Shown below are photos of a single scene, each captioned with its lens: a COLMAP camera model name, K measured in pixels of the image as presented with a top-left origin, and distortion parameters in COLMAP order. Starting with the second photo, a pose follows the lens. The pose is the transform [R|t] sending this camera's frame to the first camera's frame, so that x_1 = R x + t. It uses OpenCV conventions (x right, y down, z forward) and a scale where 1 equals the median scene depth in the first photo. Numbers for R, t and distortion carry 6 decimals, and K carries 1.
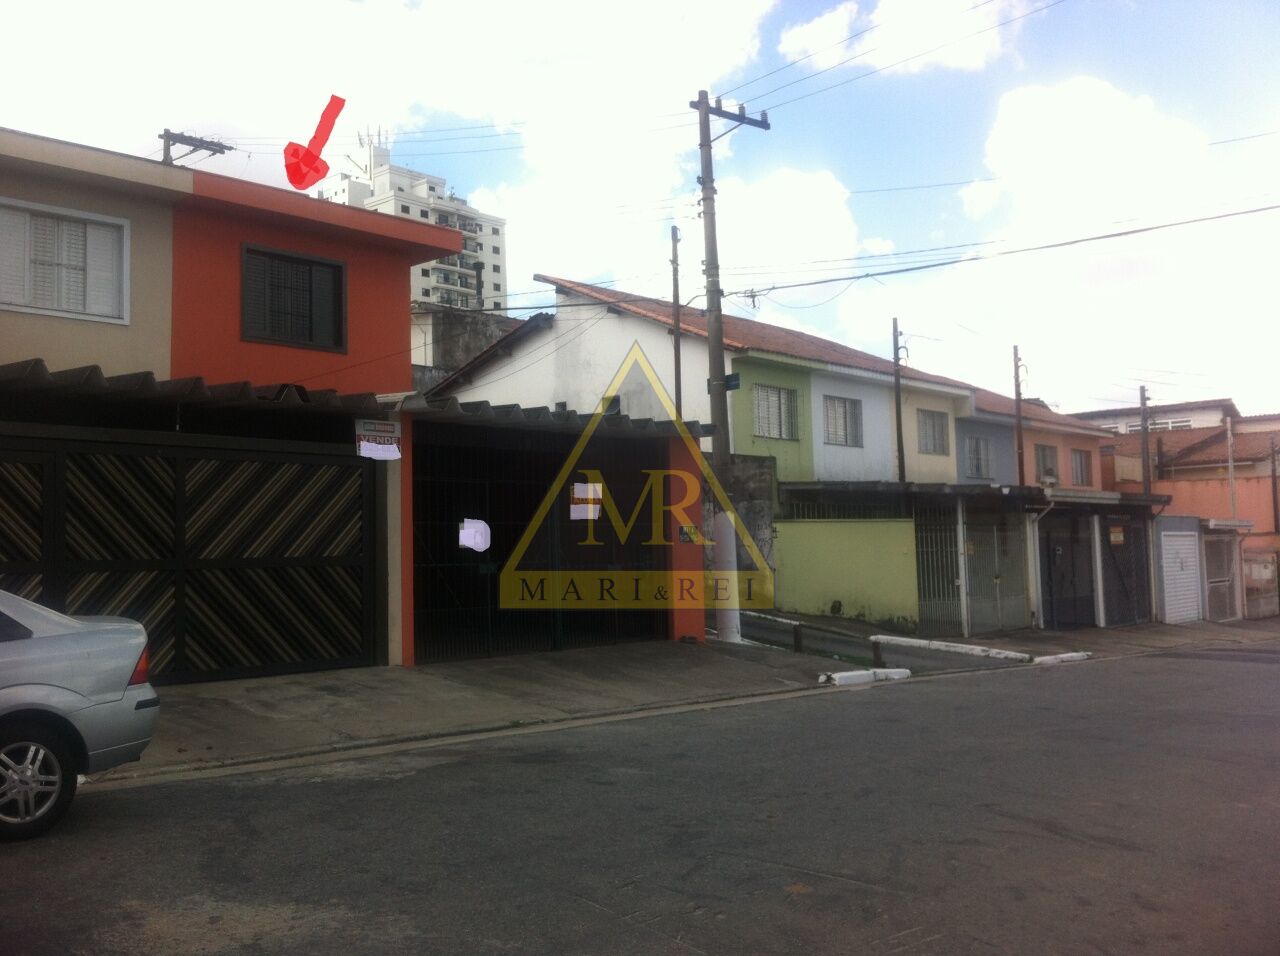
lens RADIAL K [[1268.9, 0, 640.0], [0, 1268.9, 478.0], [0, 0, 1]] dist [0.086541, -0.339102]
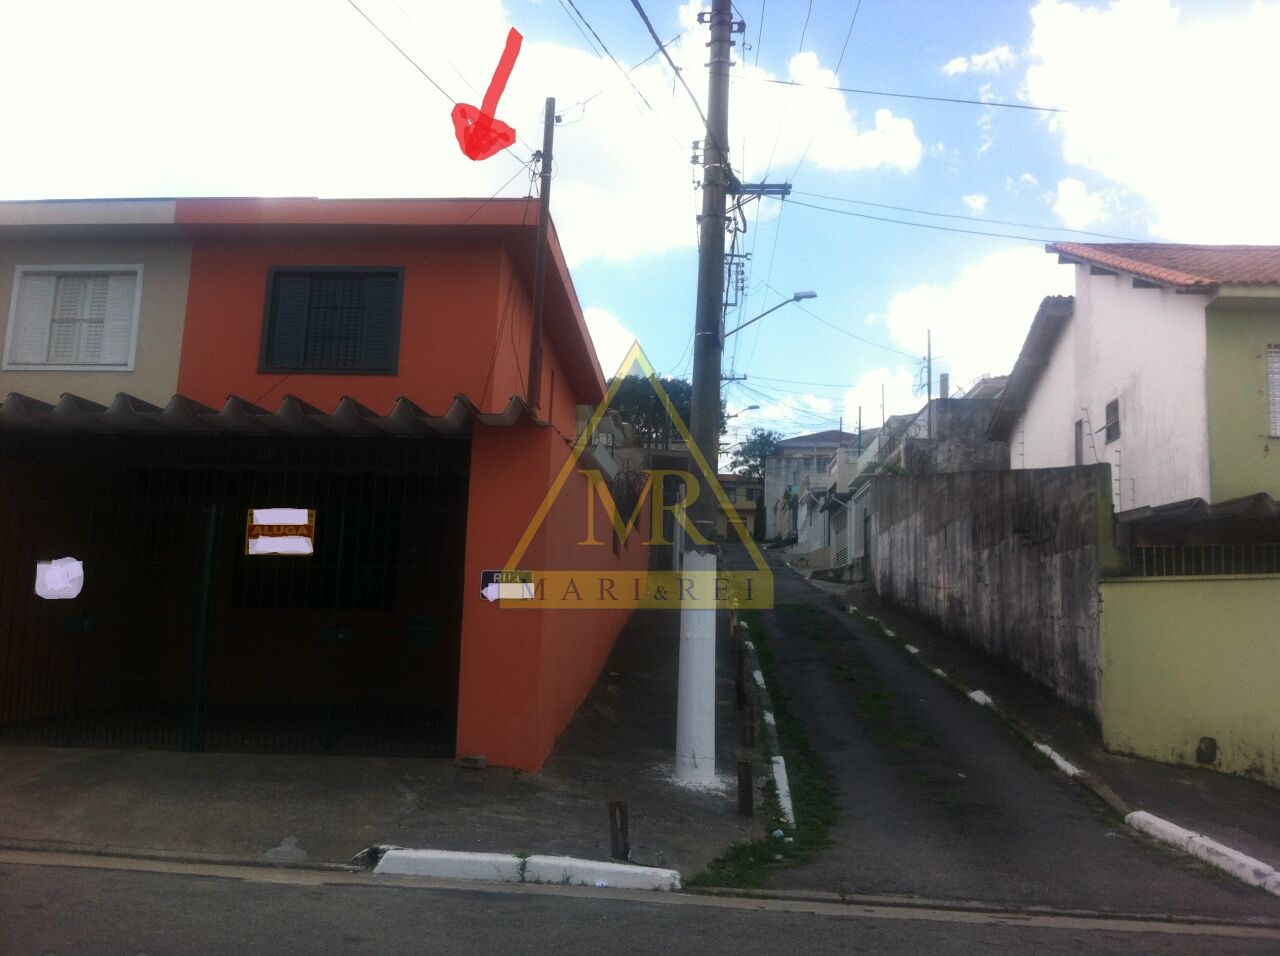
lens RADIAL K [[1255.7, 0, 640.0], [0, 1255.7, 478.0], [0, 0, 1]] dist [0.088748, -0.311025]
pose [[0.612942, -0.074841, -0.786576, 0.590045], [0.011487, 0.996243, -0.085840, 0.048677], [0.790045, 0.043579, 0.611498, 0.727400]]
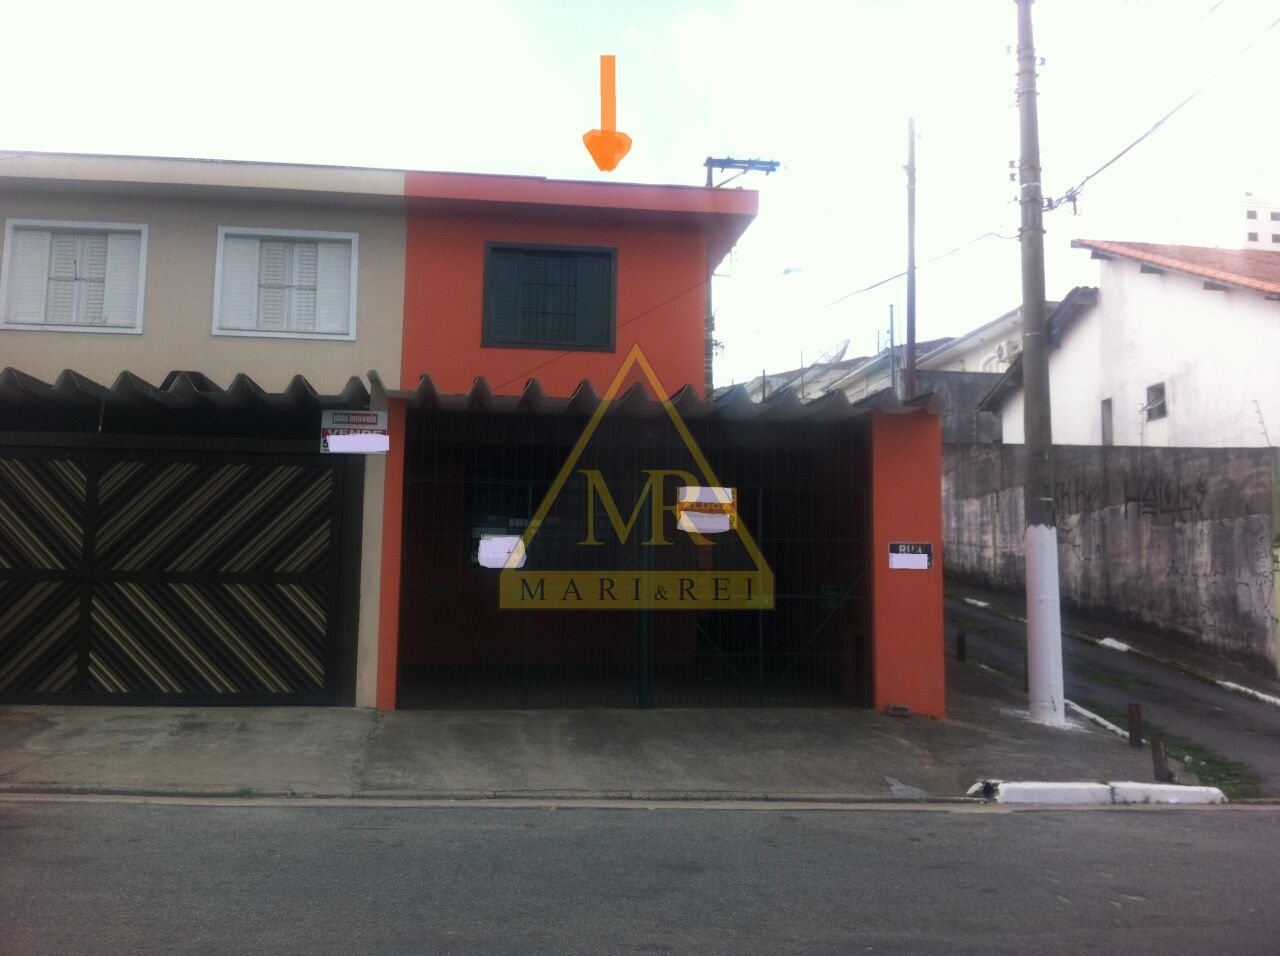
lens RADIAL K [[1268.9, 0, 640.0], [0, 1268.9, 478.0], [0, 0, 1]] dist [0.086541, -0.339102]
pose [[0.762108, -0.040101, -0.646207, 0.396346], [0.015785, 0.998934, -0.043373, 0.031828], [0.647258, 0.022855, 0.761928, 0.403796]]
